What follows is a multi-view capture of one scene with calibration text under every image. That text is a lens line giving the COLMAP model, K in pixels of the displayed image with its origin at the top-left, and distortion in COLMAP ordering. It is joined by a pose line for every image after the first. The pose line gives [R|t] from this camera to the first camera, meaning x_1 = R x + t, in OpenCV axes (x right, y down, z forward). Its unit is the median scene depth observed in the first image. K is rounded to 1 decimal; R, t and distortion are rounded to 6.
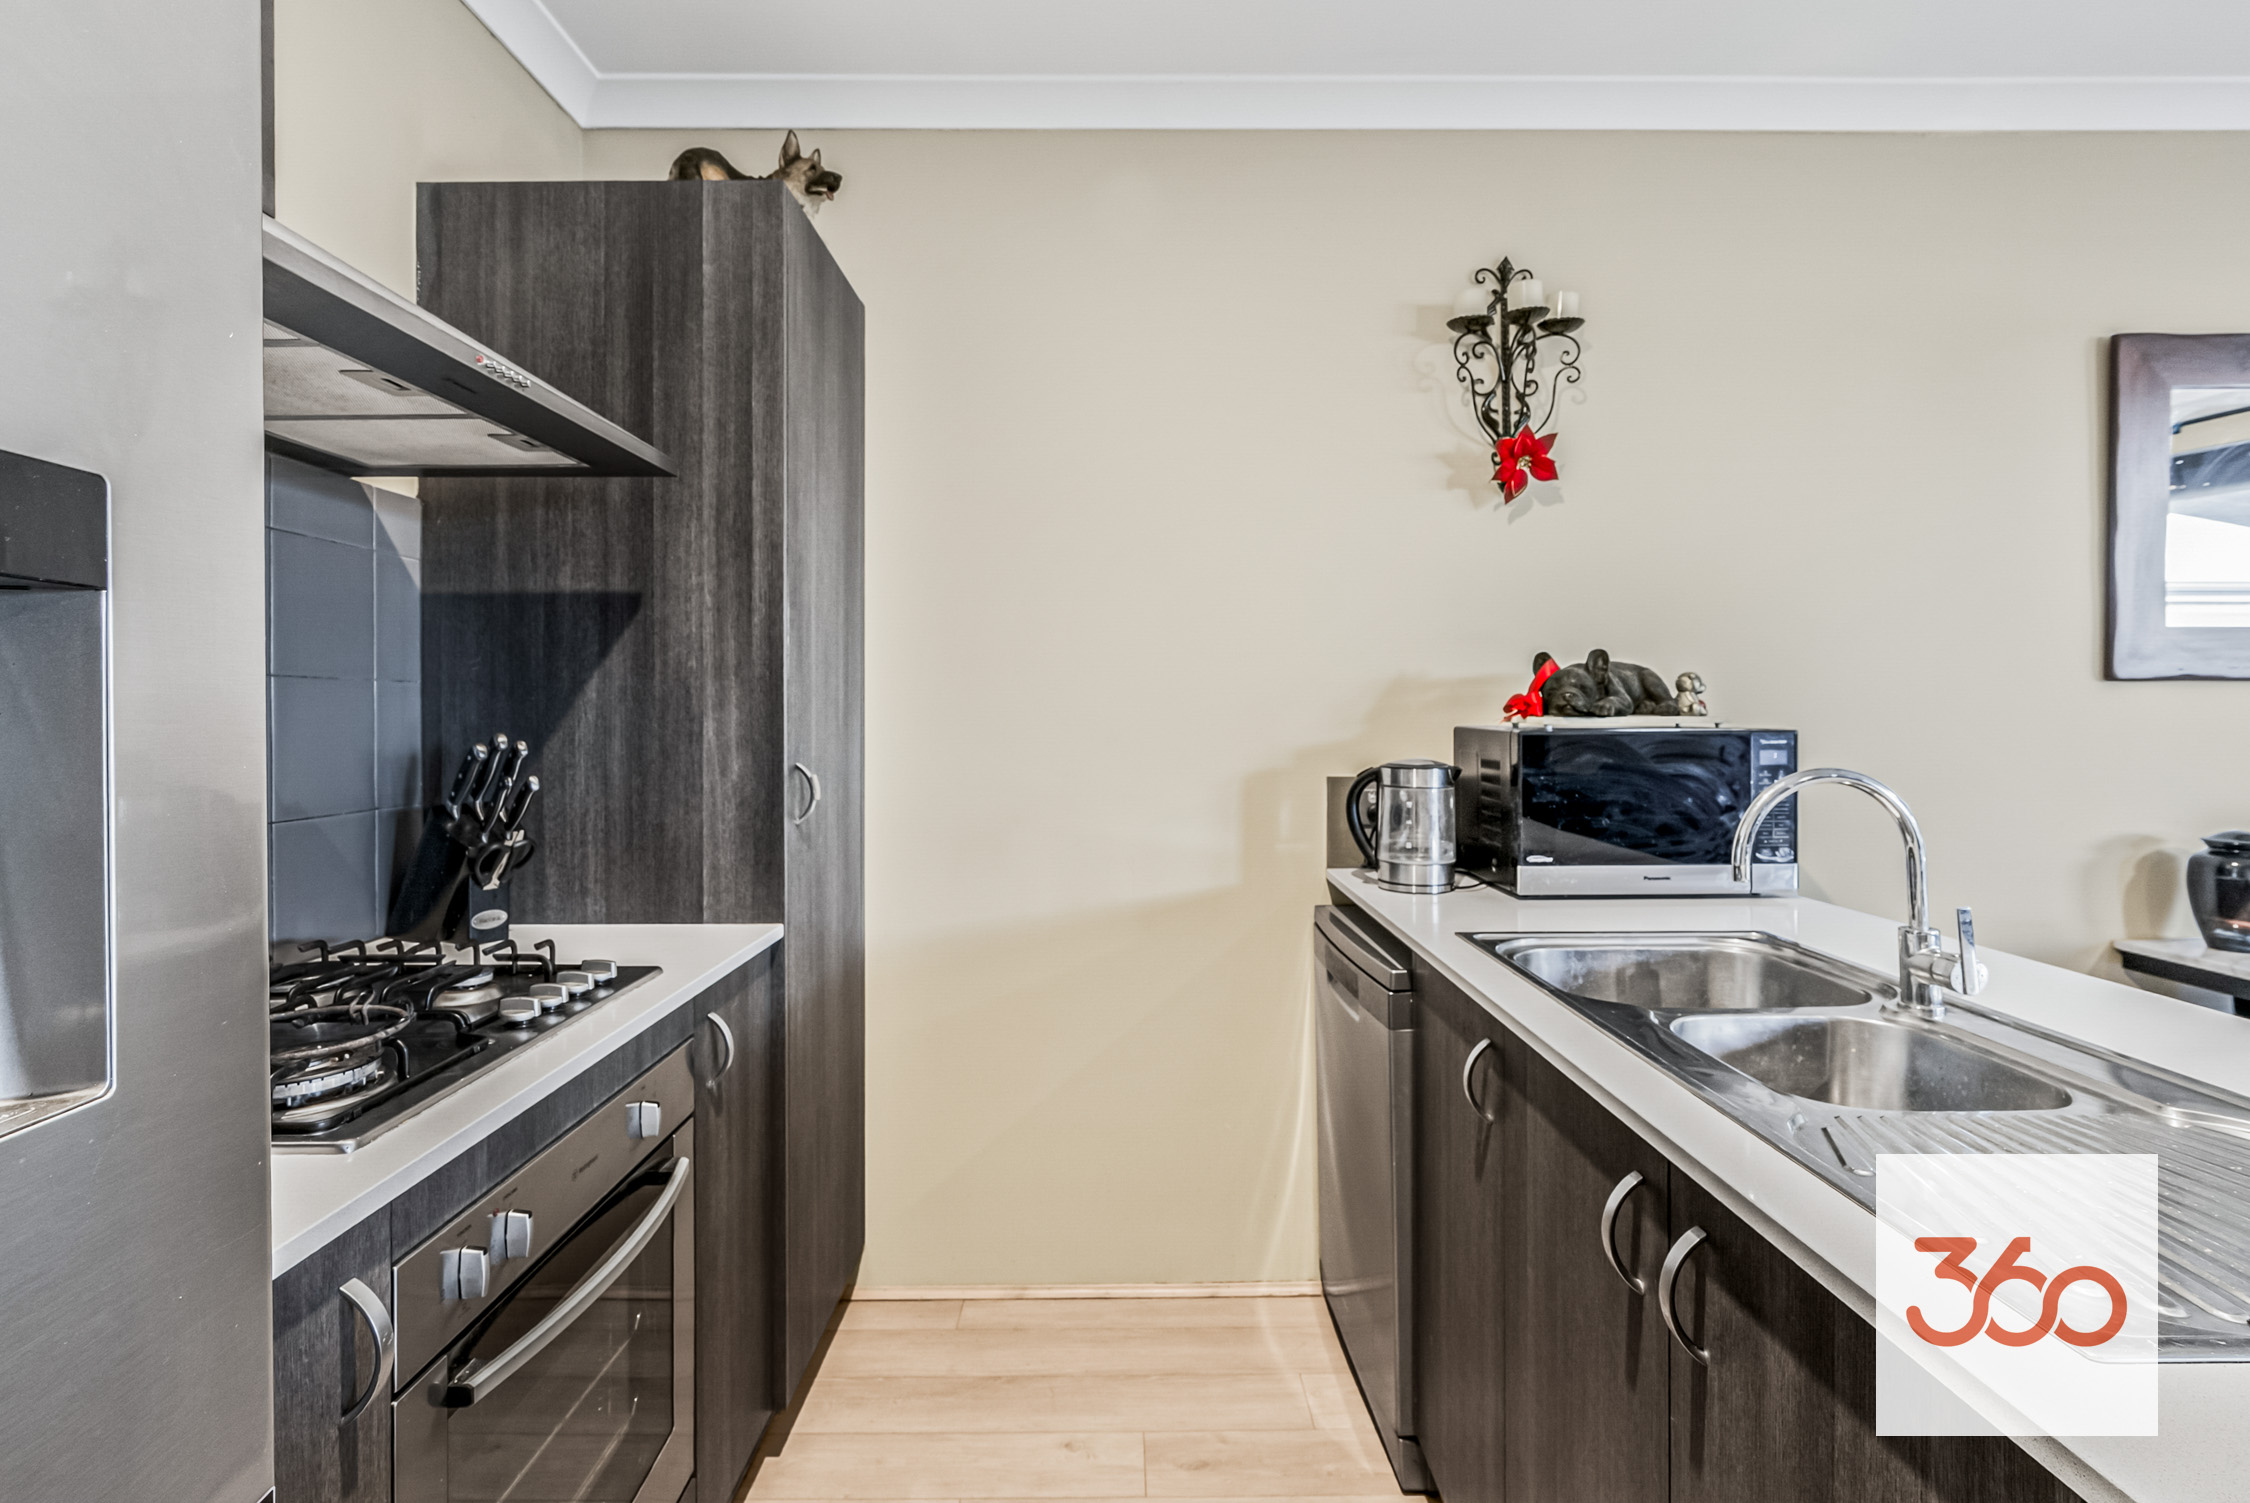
lens RADIAL K [[1067.7, 0, 1114.2], [0, 1067.7, 708.6], [0, 0, 1]] dist [-0.004581, -0.000643]
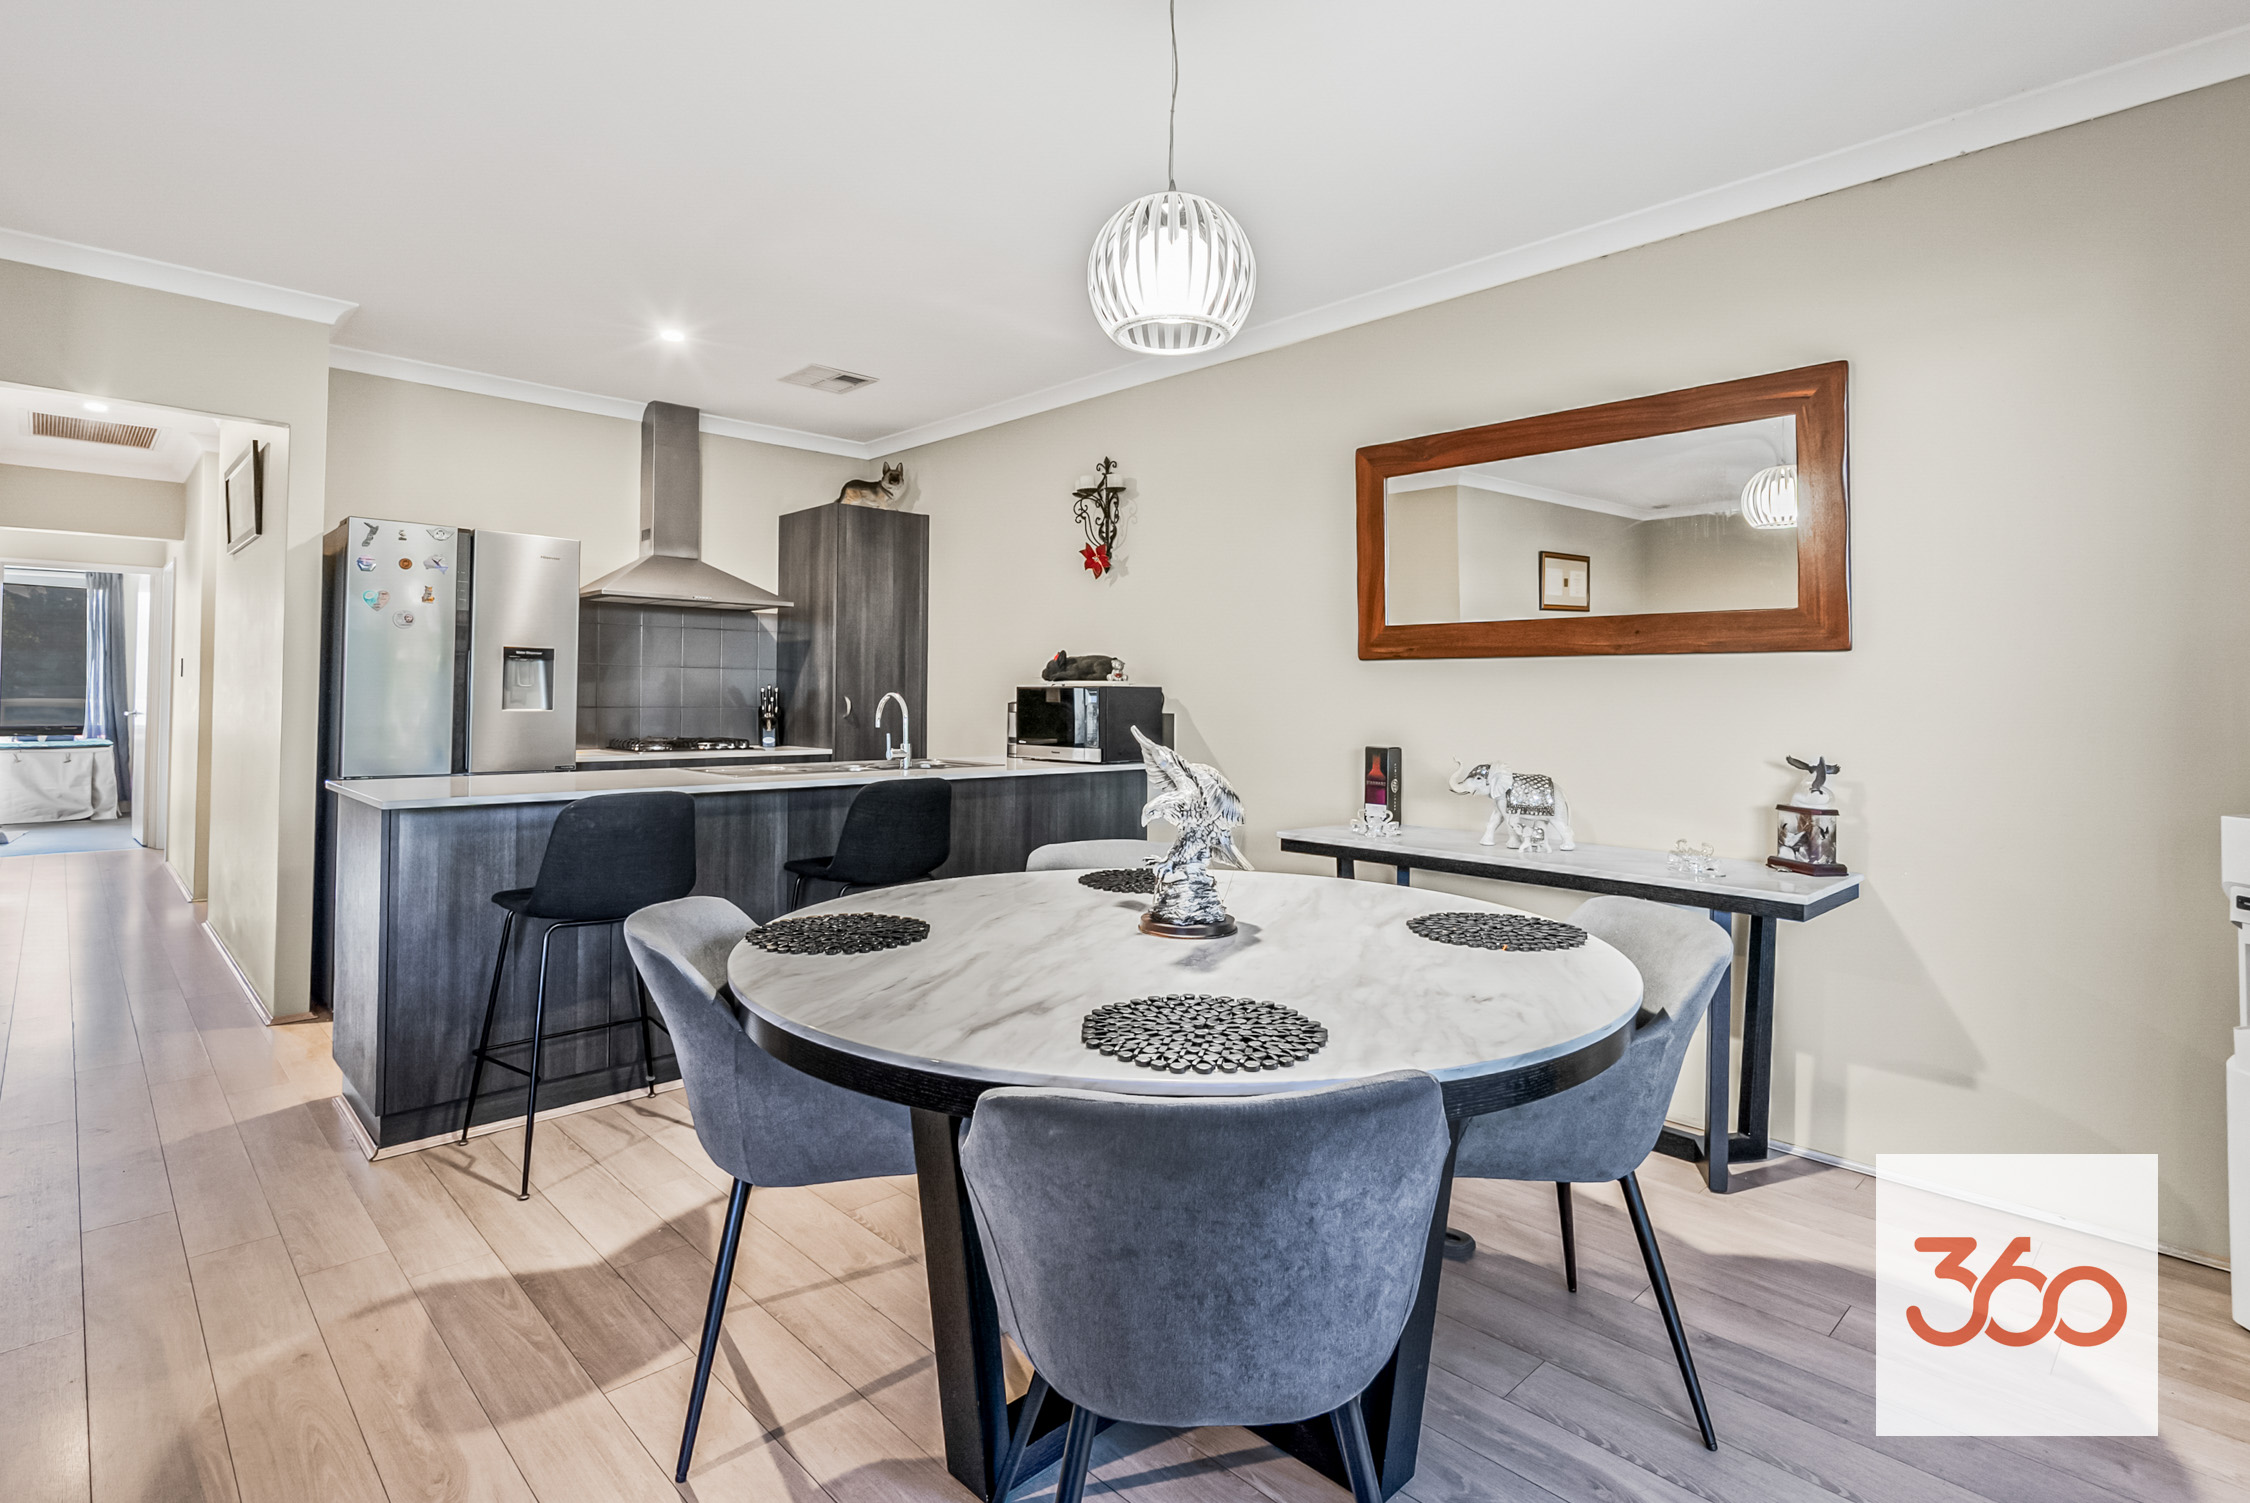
lens RADIAL K [[1120.5, 0, 1121.1], [0, 1120.5, 663.5], [0, 0, 1]] dist [-0.010121, 0.004208]
pose [[0.687084, -0.012305, -0.726474, 2.182055], [-0.006912, 0.999701, -0.023471, 0.024255], [0.726545, 0.021148, 0.686793, -0.497598]]
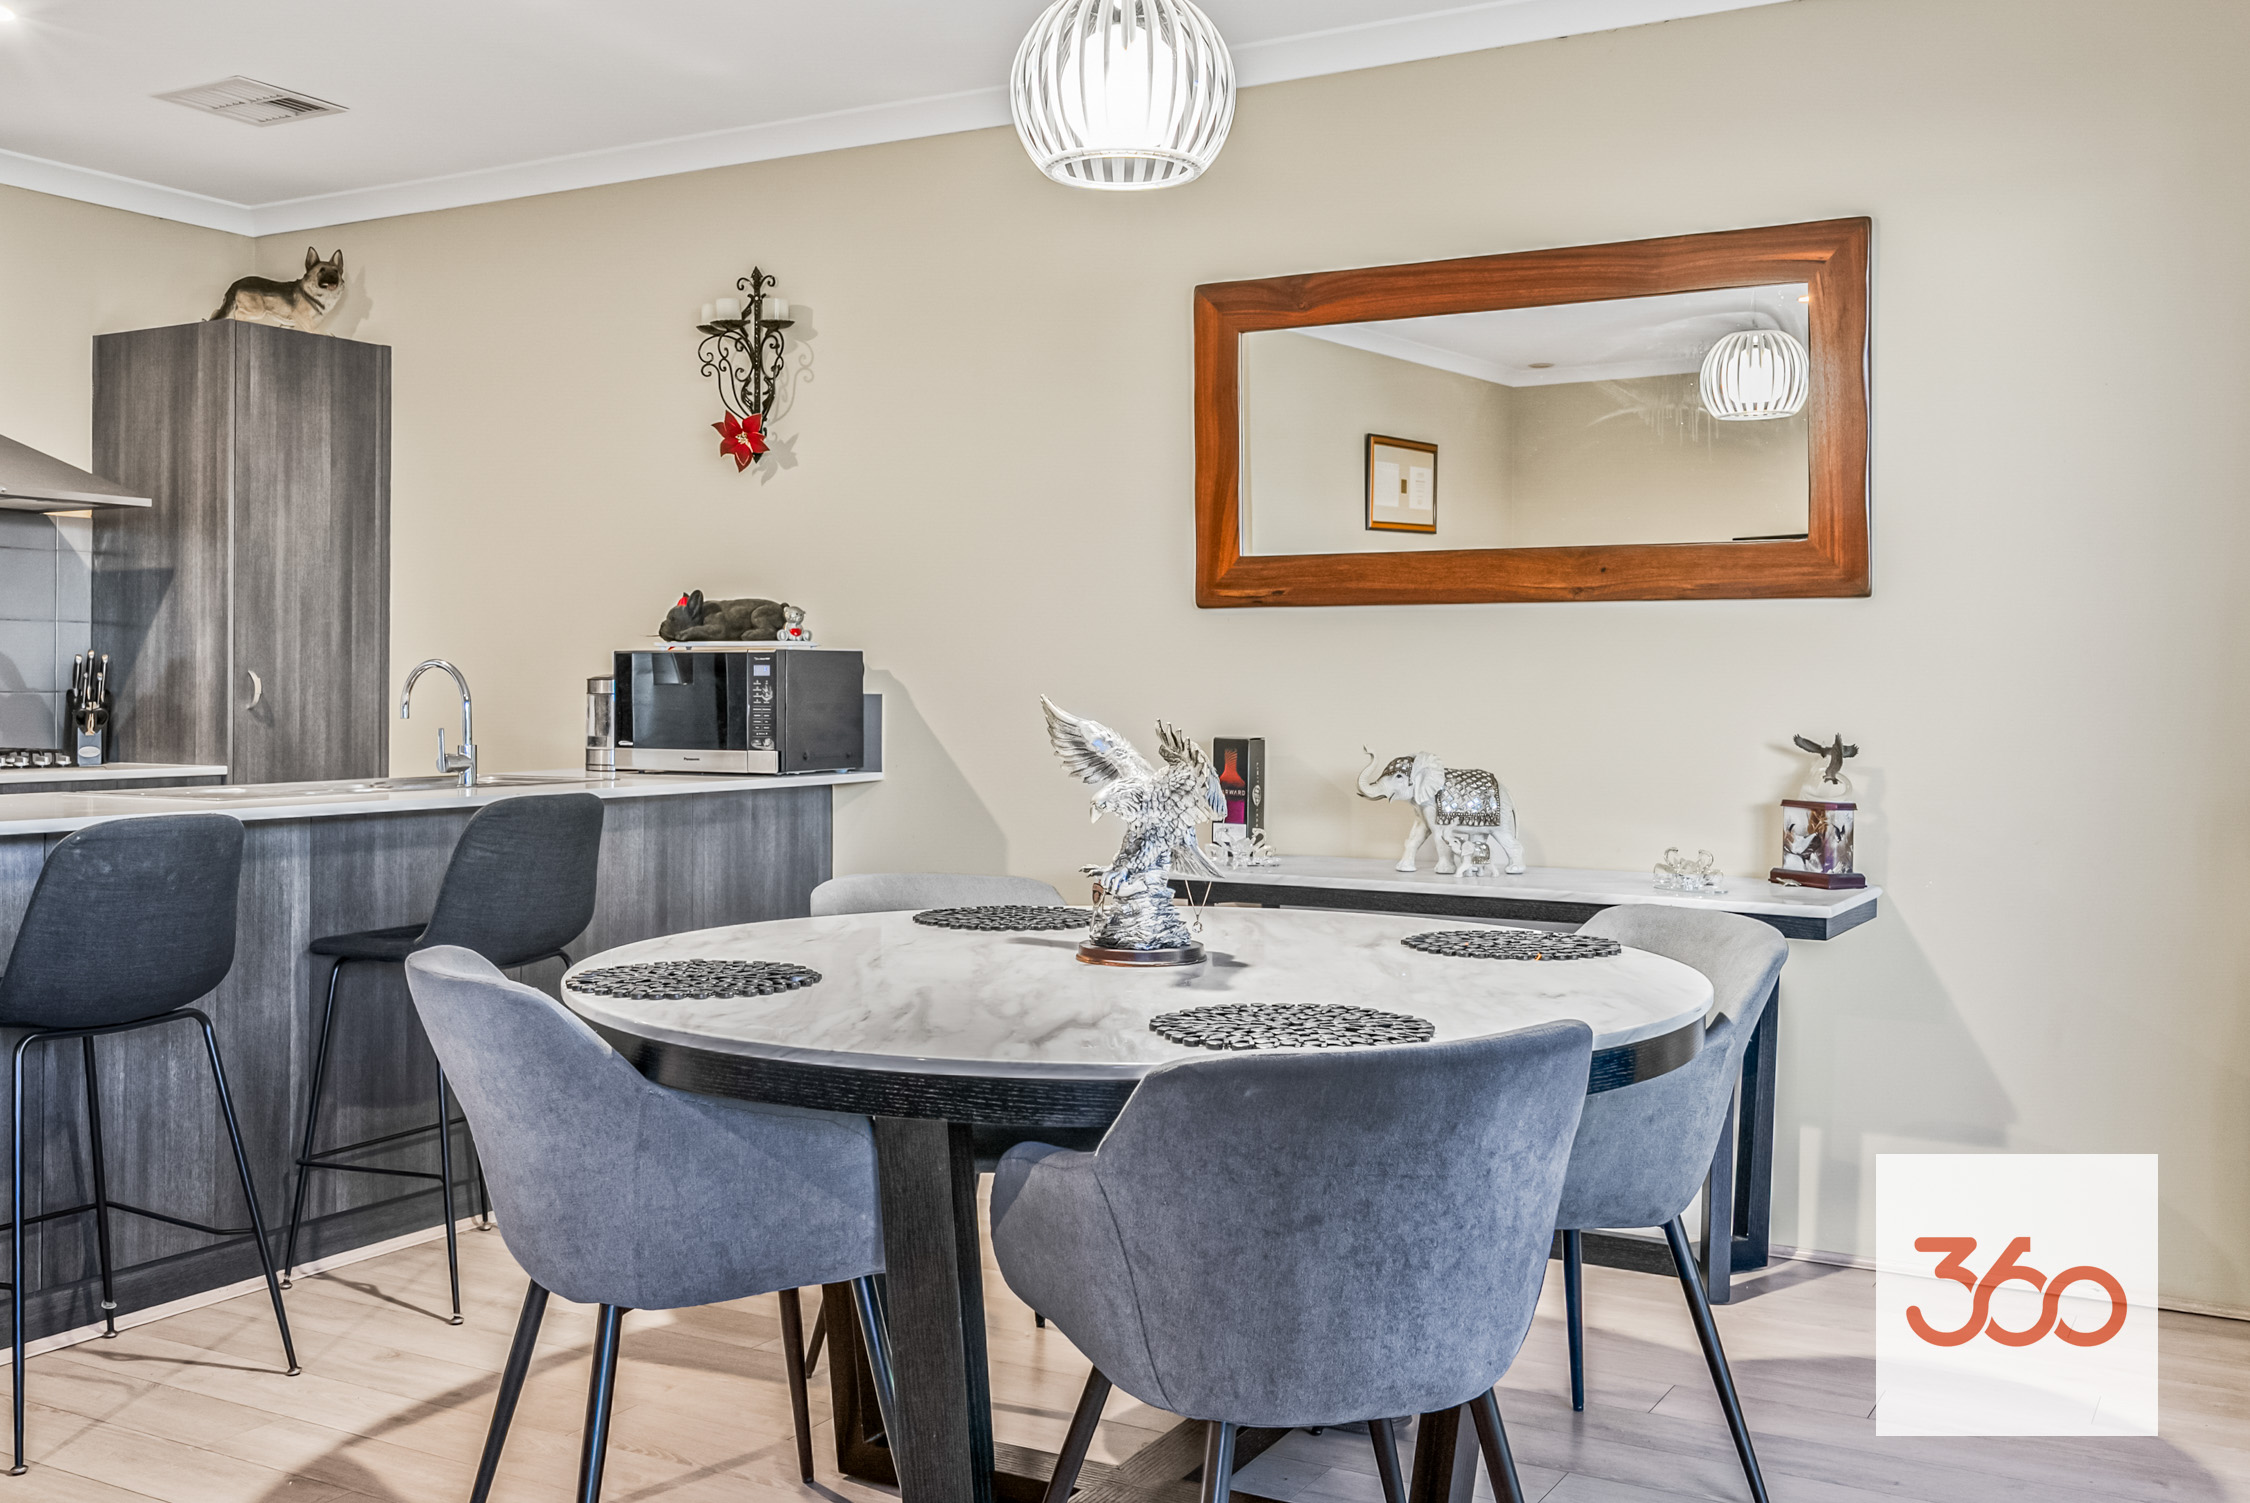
lens RADIAL K [[2137.7, 0, 1120.3], [0, 2137.7, 665.8], [0, 0, 1]] dist [0.007954, 0.000000]
pose [[0.863713, 0.001269, -0.503982, 2.208808], [-0.003282, 0.999990, -0.003107, 0.043870], [0.503973, 0.004337, 0.863708, -1.014660]]
